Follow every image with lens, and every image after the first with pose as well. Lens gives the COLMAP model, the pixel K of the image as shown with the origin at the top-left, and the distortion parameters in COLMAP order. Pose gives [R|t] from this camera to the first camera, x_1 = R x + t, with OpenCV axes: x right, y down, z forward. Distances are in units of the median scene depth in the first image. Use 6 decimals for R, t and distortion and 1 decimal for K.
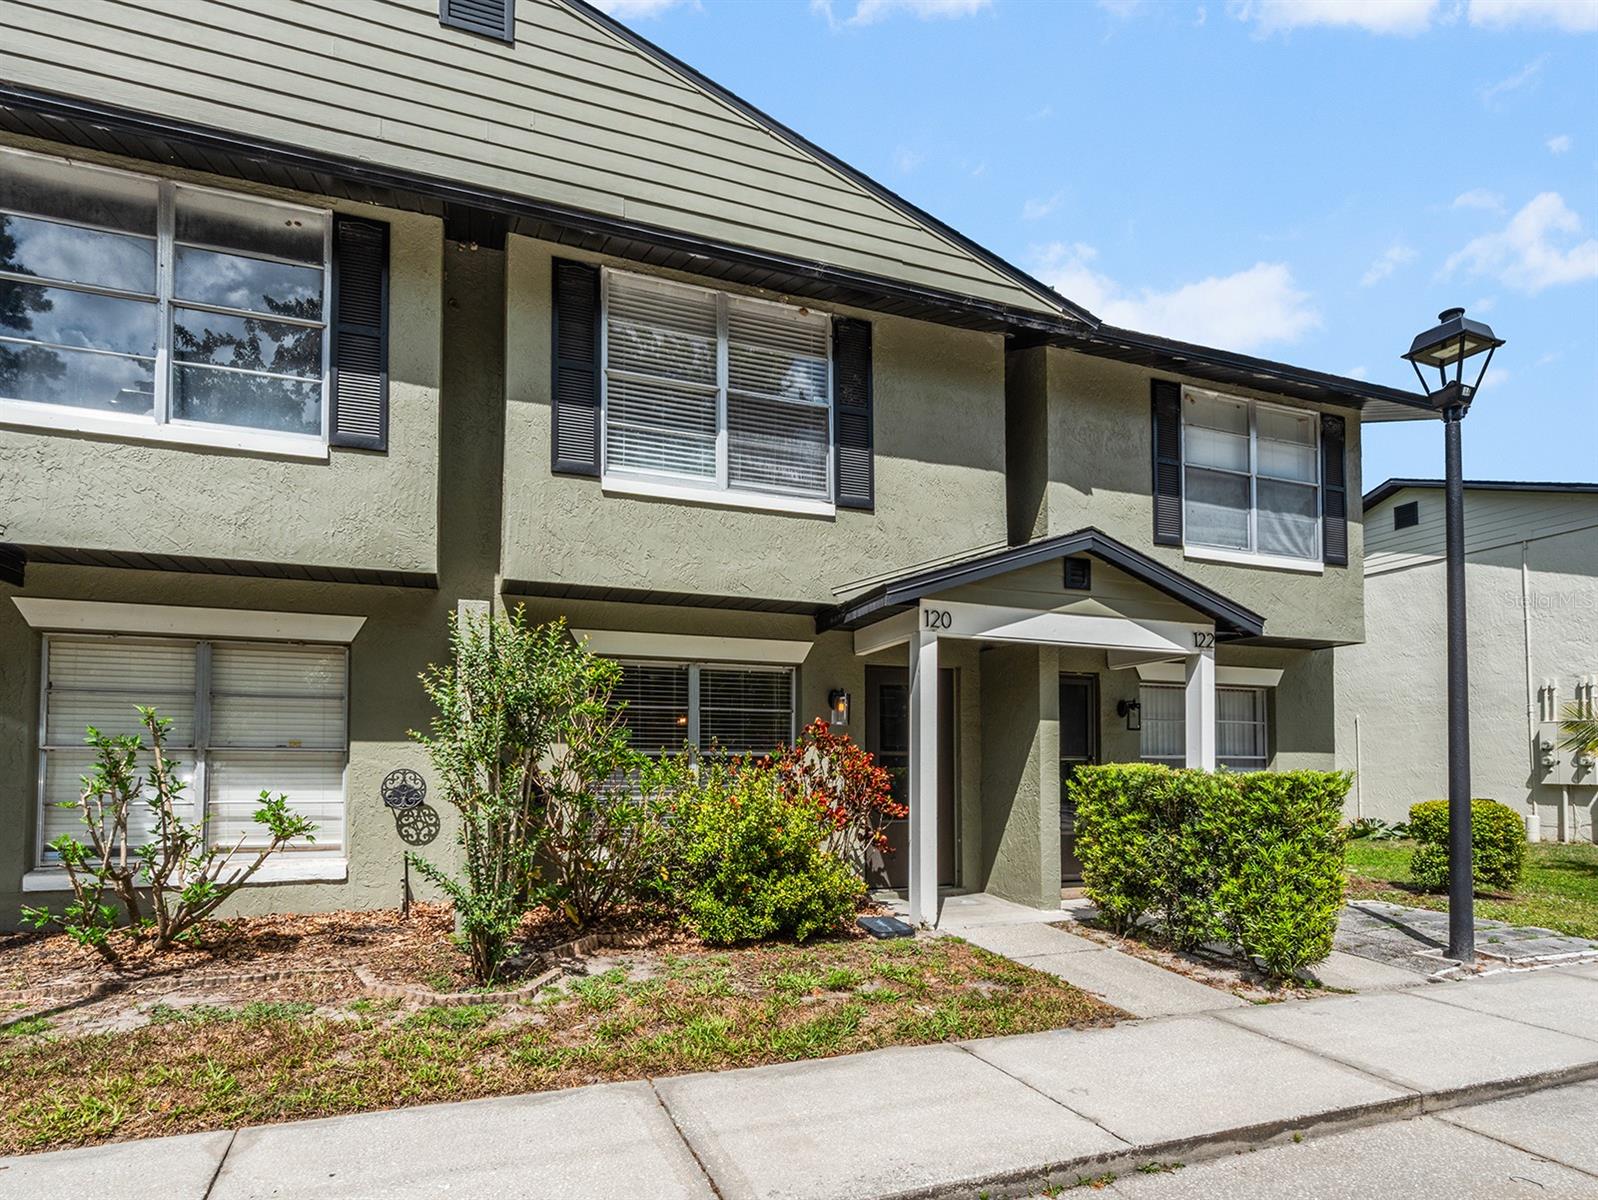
lens RADIAL K [[874.4, 0, 797.3], [0, 874.4, 736.5], [0, 0, 1]] dist [0.000984, 0.000383]
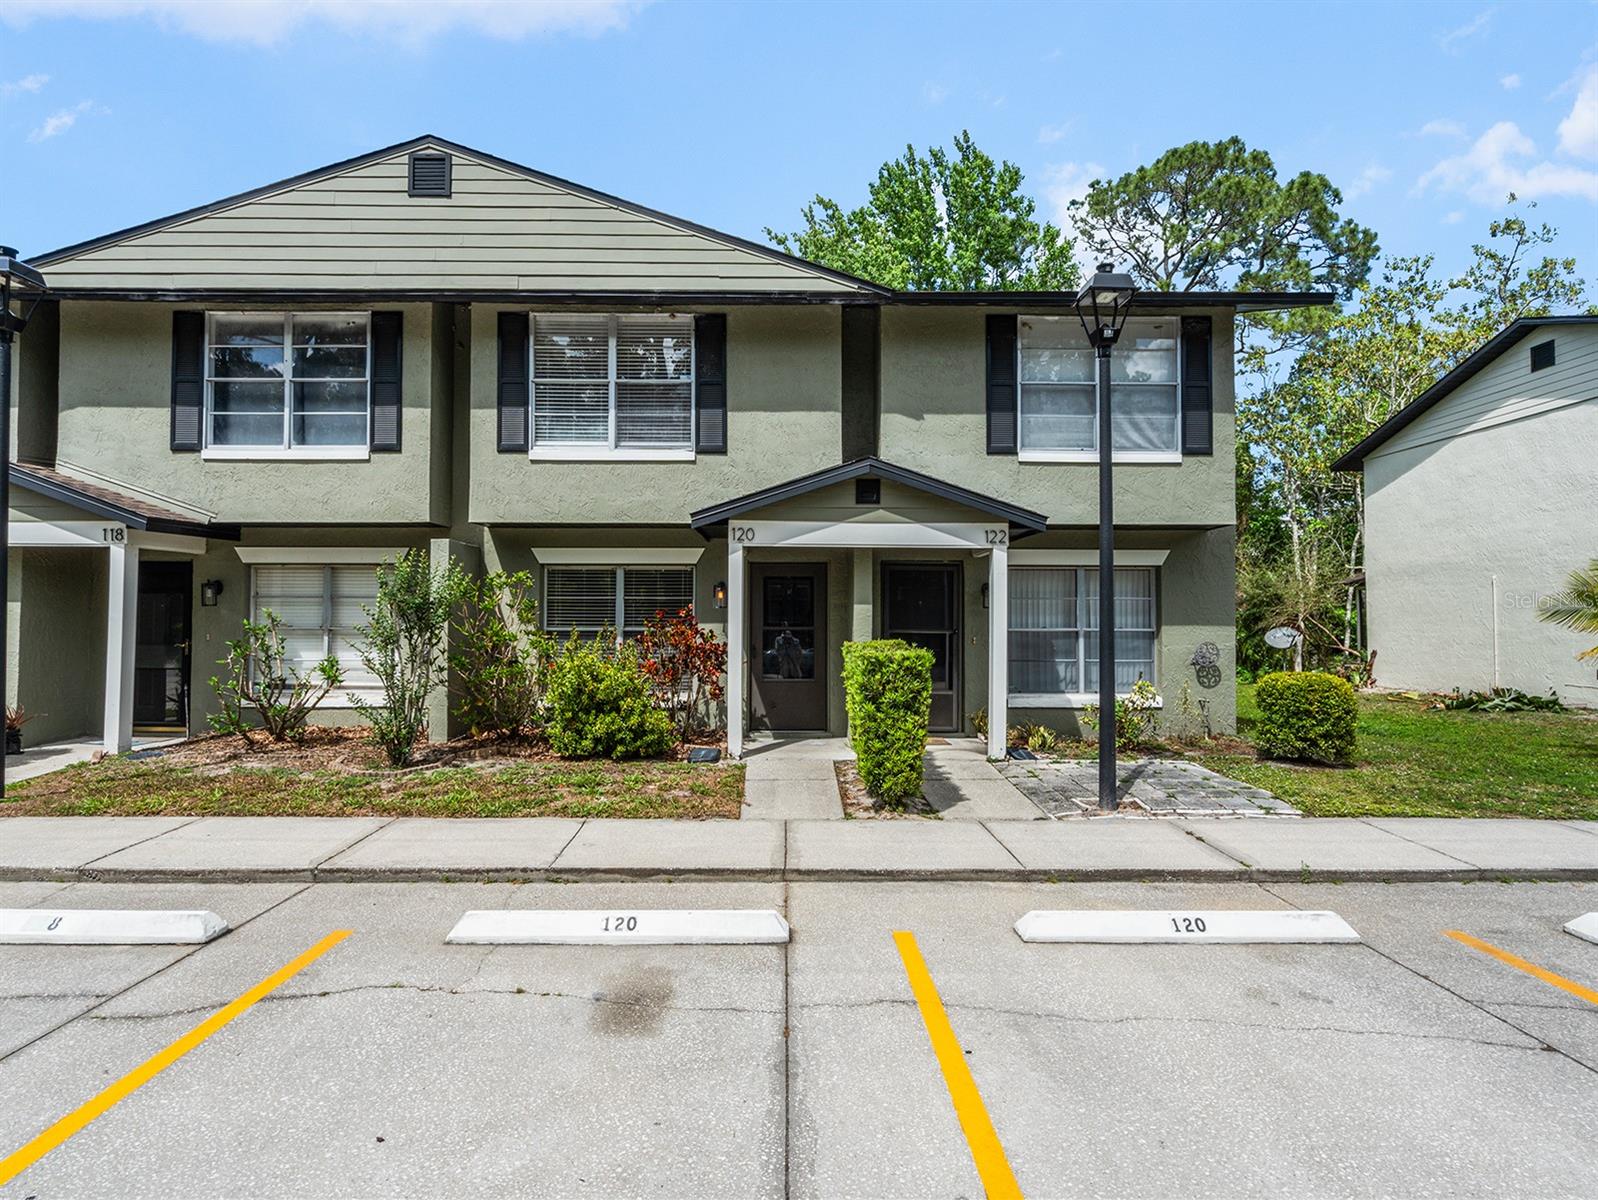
lens RADIAL K [[817.7, 0, 788.1], [0, 817.7, 600.0], [0, 0, 1]] dist [-0.002691, 0.002235]
pose [[0.939042, -0.008855, -0.343689, 0.653911], [0.012105, 0.999900, 0.007310, -0.038351], [0.343590, -0.011025, 0.939055, -0.180979]]
